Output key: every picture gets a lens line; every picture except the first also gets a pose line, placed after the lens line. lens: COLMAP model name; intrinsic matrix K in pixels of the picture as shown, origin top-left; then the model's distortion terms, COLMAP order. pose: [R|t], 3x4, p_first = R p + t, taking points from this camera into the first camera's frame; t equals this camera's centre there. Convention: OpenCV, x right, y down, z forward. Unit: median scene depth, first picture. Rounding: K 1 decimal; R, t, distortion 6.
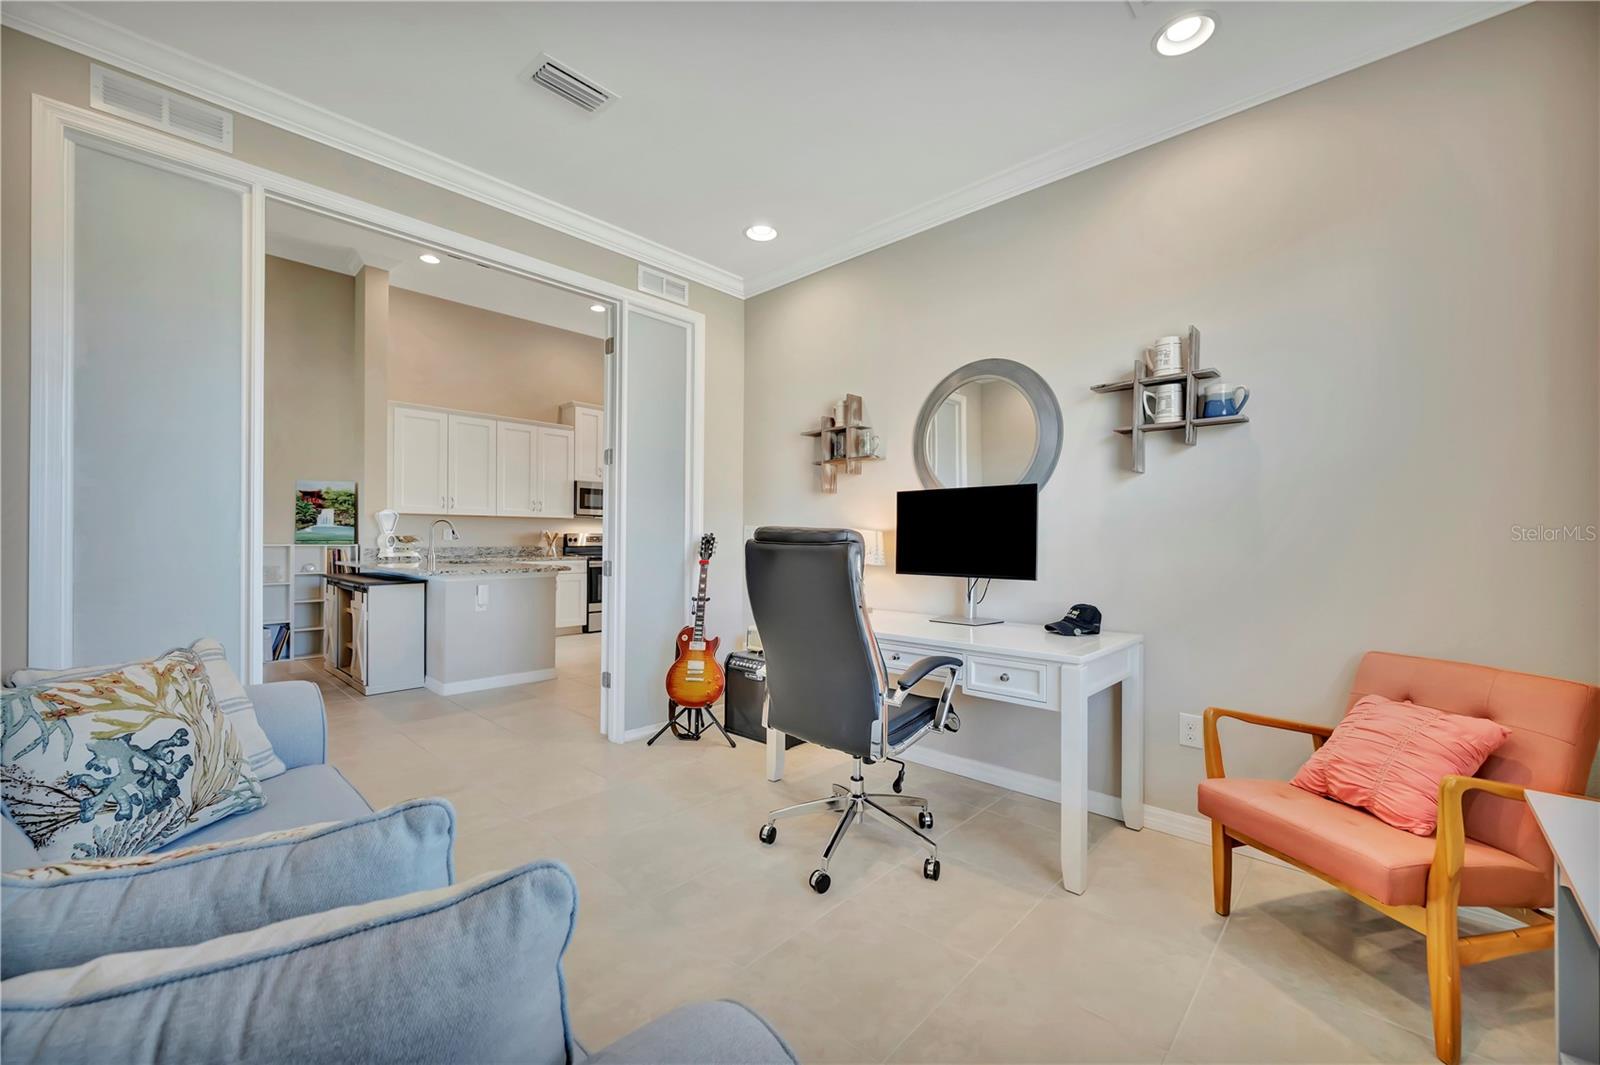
lens RADIAL K [[641.8, 0, 800.3], [0, 641.8, 539.6], [0, 0, 1]] dist [-0.002198, -0.000741]
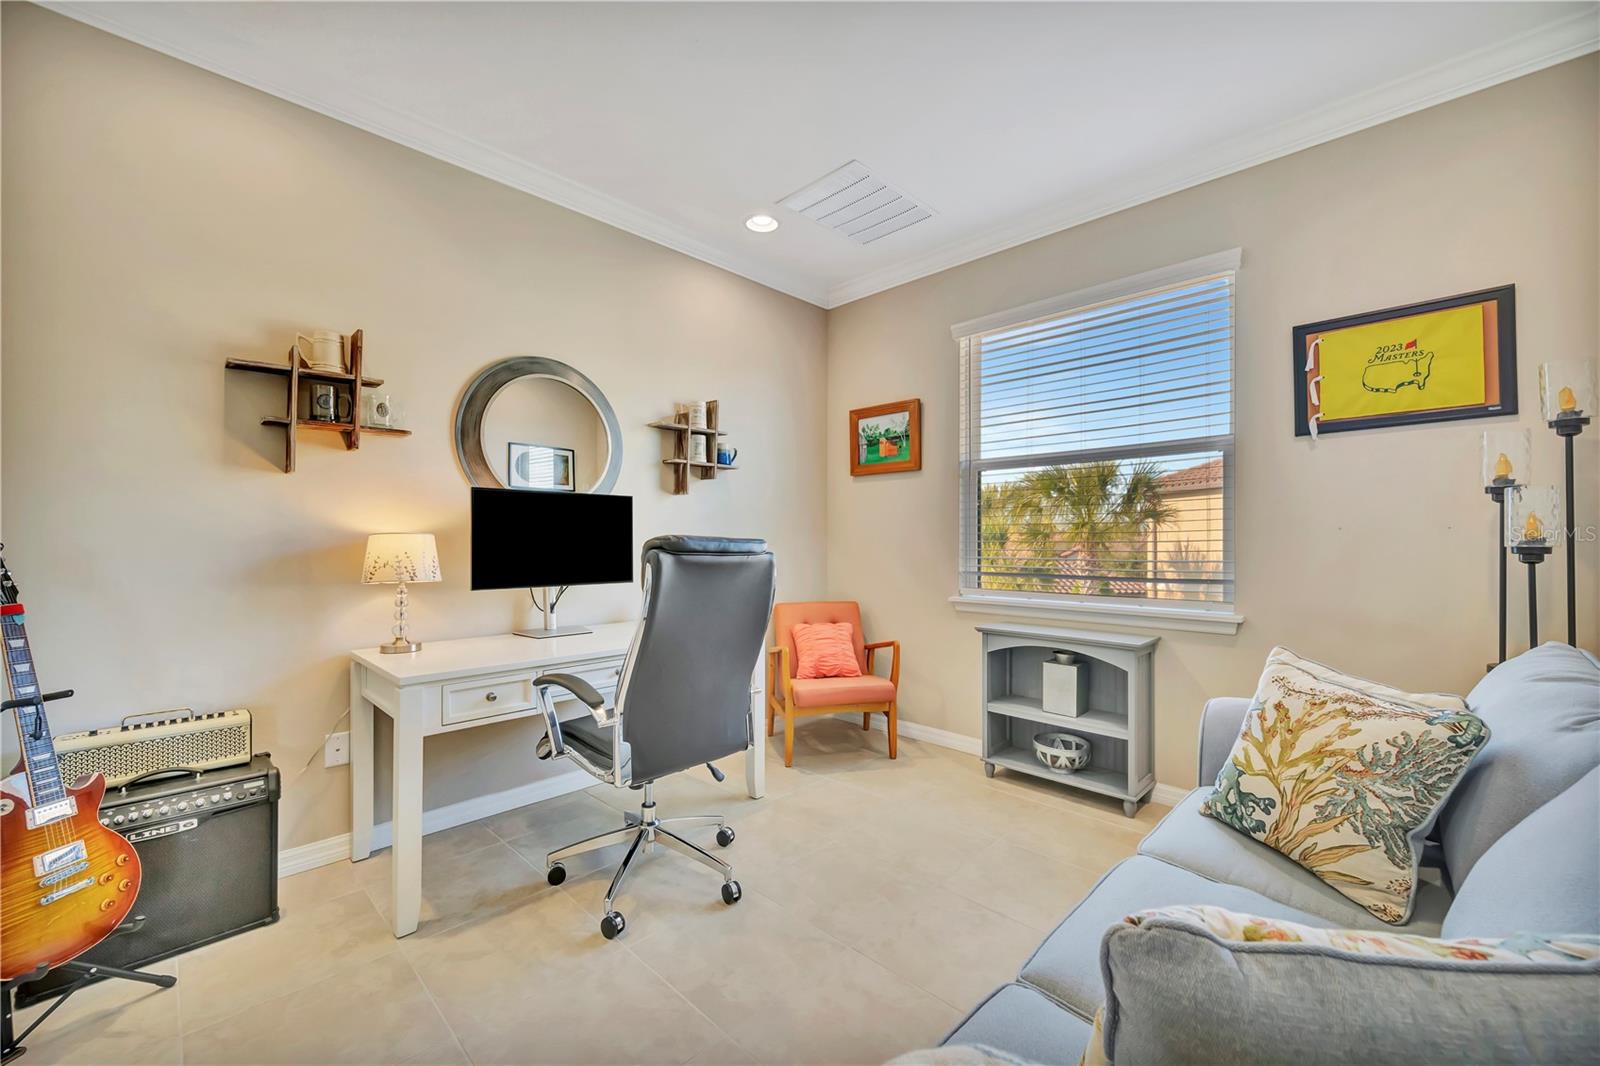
lens RADIAL K [[641.8, 0, 800.3], [0, 641.8, 540.1], [0, 0, 1]] dist [-0.002198, -0.000741]
pose [[0.018750, 0.000493, 0.999824, -0.818746], [0.006257, 0.999980, -0.000610, -0.009243], [-0.999805, 0.006267, 0.018747, 0.740383]]
